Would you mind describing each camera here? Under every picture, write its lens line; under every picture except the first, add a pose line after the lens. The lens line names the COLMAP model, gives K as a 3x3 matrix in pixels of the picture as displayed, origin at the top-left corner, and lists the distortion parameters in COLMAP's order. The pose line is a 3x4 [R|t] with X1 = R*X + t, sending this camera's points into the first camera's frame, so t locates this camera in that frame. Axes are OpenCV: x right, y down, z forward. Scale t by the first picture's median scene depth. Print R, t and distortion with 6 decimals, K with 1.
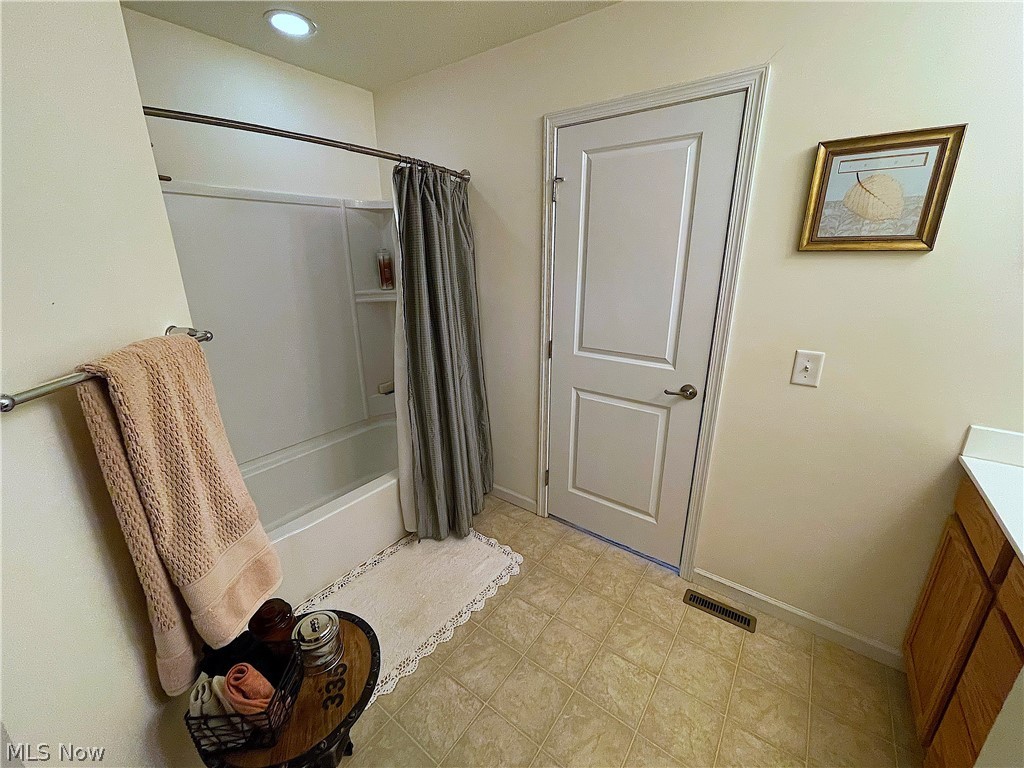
lens RADIAL K [[410.3, 0, 512.1], [0, 410.3, 386.2], [0, 0, 1]] dist [0.001505, 0.000078]
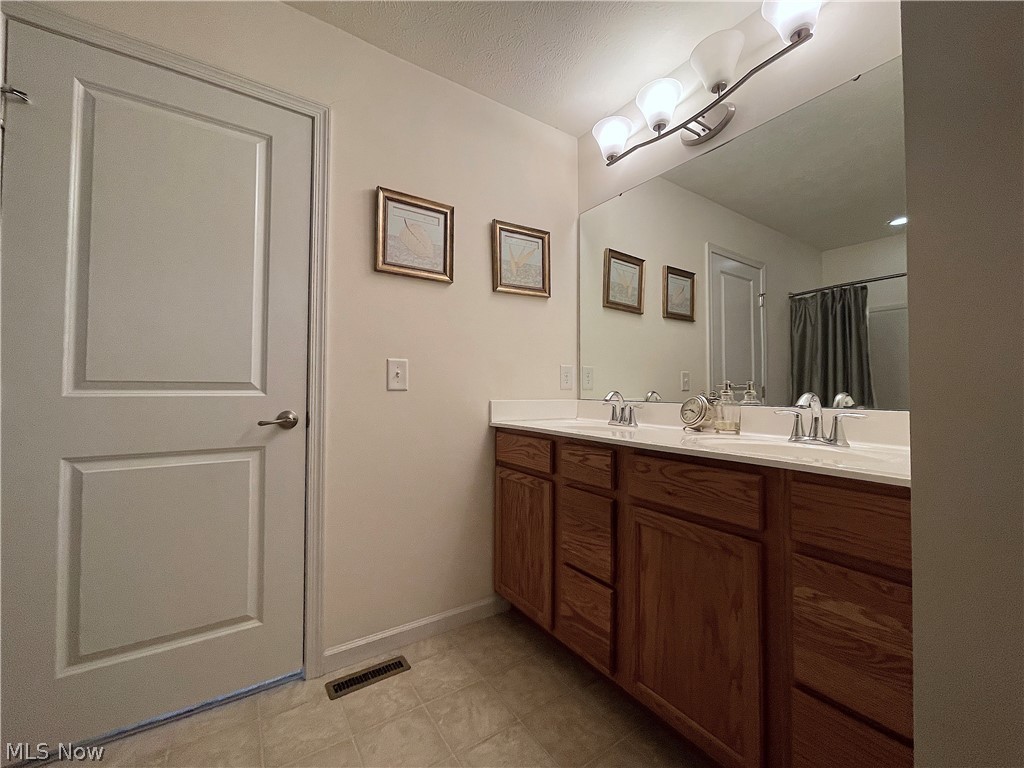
lens RADIAL K [[410.3, 0, 509.0], [0, 410.3, 381.4], [0, 0, 1]] dist [0.001505, 0.000078]
pose [[0.343156, 0.022011, 0.939020, -0.203344], [0.284119, 0.950459, -0.126108, 0.177582], [-0.895277, 0.310068, 0.319902, 0.323980]]
